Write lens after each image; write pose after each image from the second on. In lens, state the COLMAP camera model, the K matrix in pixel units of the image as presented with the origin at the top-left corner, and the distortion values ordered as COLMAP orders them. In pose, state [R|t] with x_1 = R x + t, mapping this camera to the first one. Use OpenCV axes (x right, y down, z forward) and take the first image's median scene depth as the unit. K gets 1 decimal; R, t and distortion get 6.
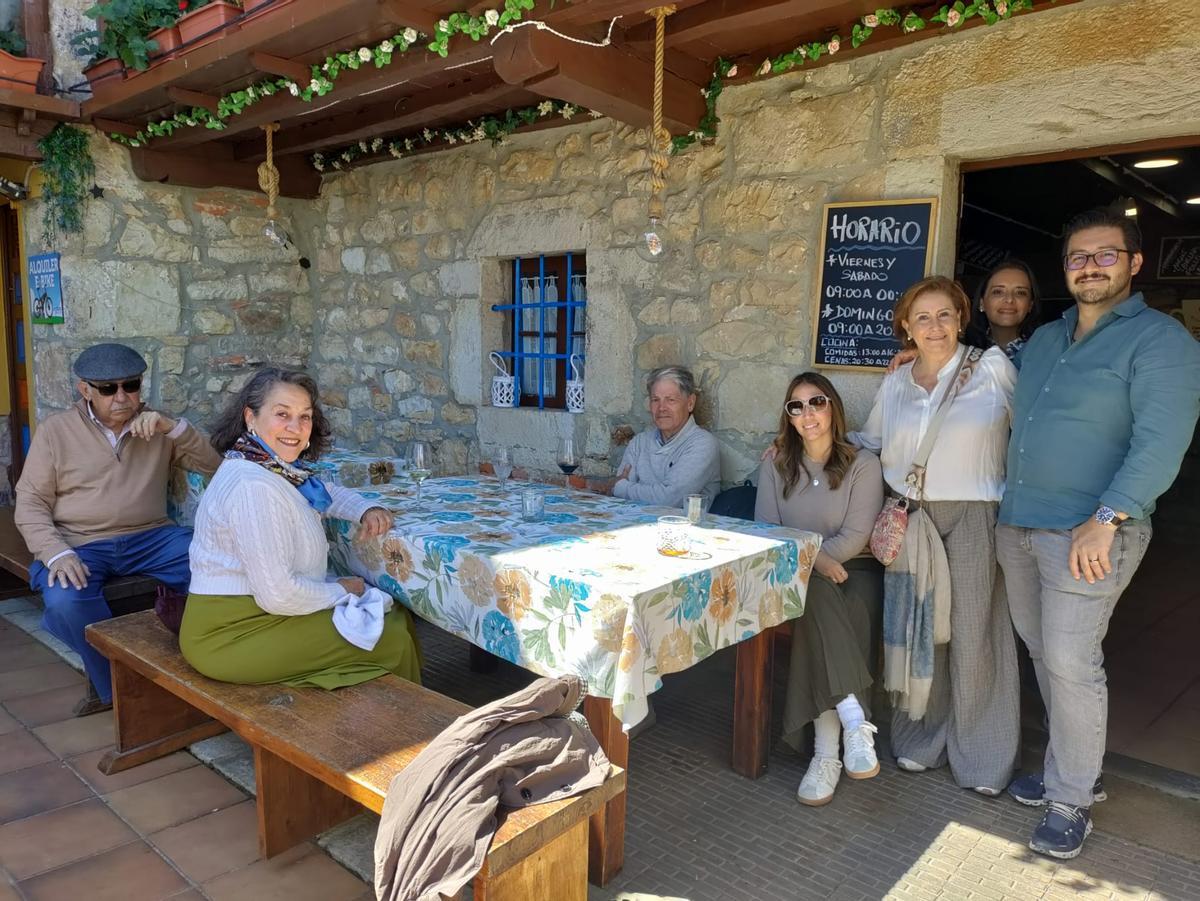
lens RADIAL K [[893.8, 0, 600.0], [0, 893.8, 450.5], [0, 0, 1]] dist [0.068022, -0.069500]
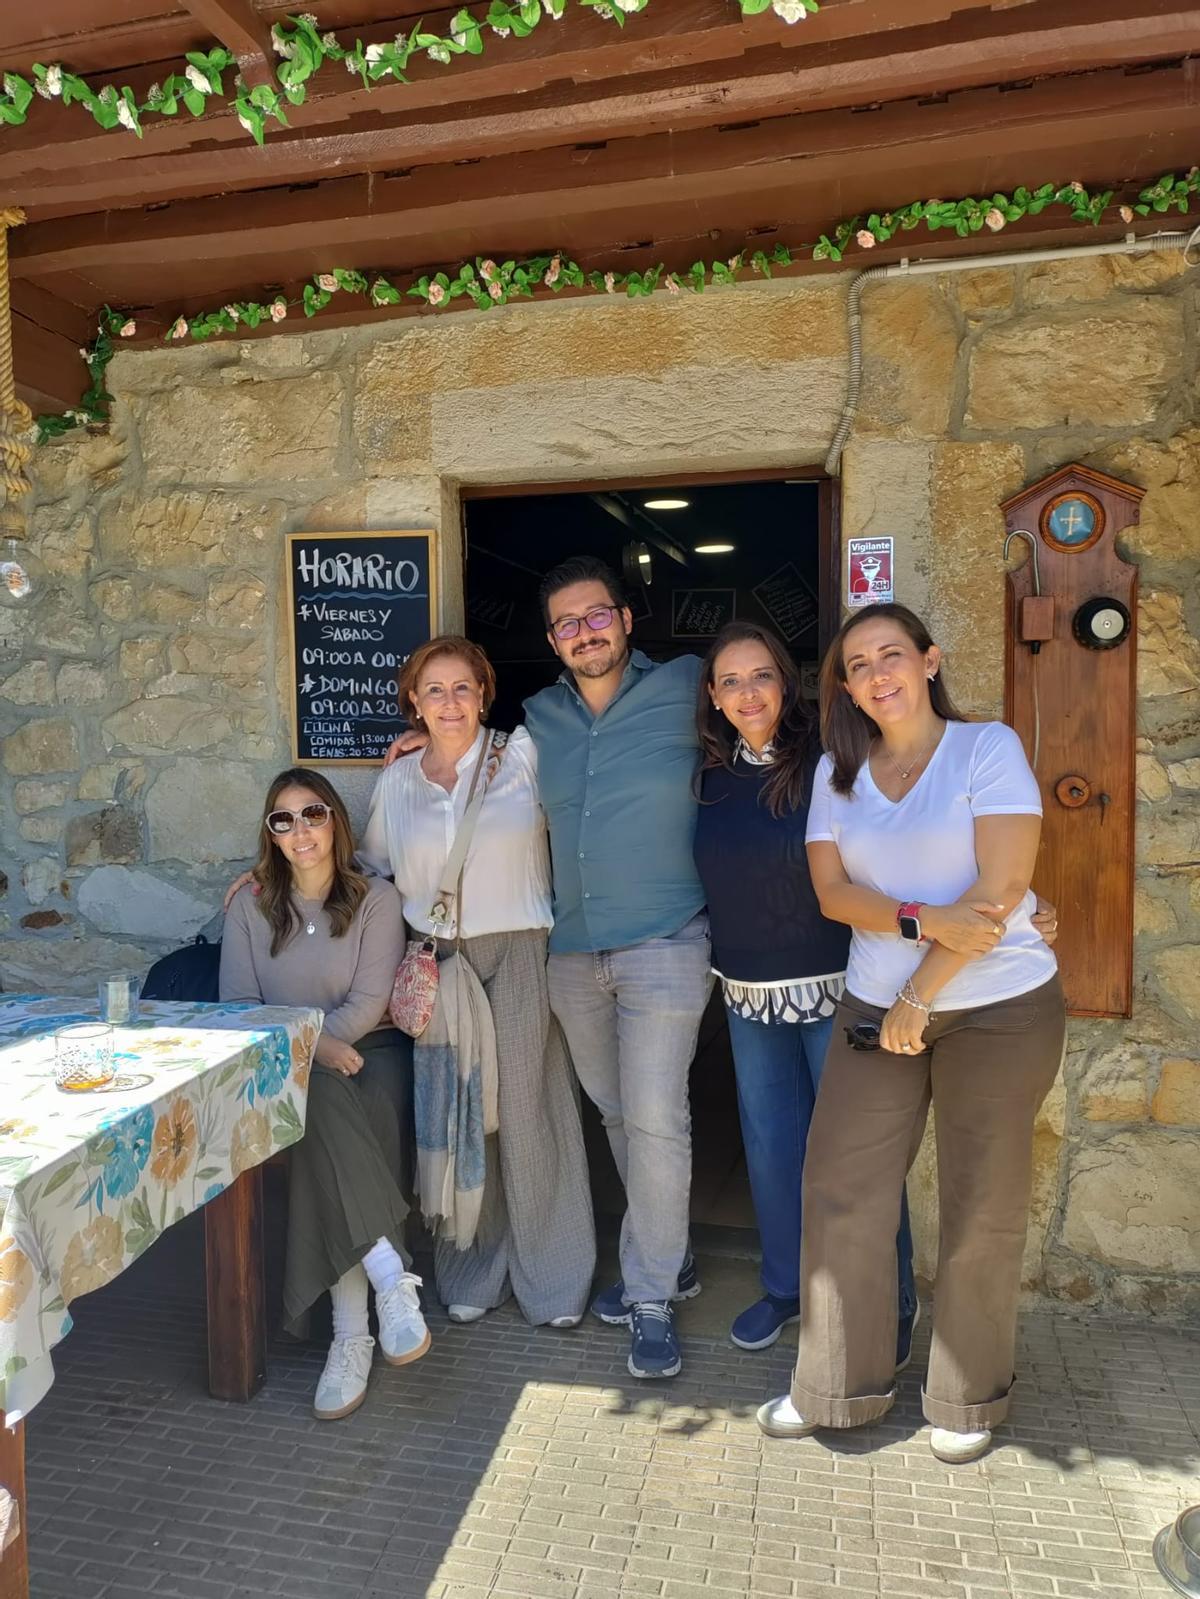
lens RADIAL K [[1170.9, 0, 600.0], [0, 1170.9, 799.5], [0, 0, 1]] dist [0.056187, -0.076710]
pose [[0.876739, -0.063072, 0.476813, 0.015711], [0.085482, 0.996015, -0.025428, -0.023349], [-0.473309, 0.063053, 0.878637, 0.102728]]
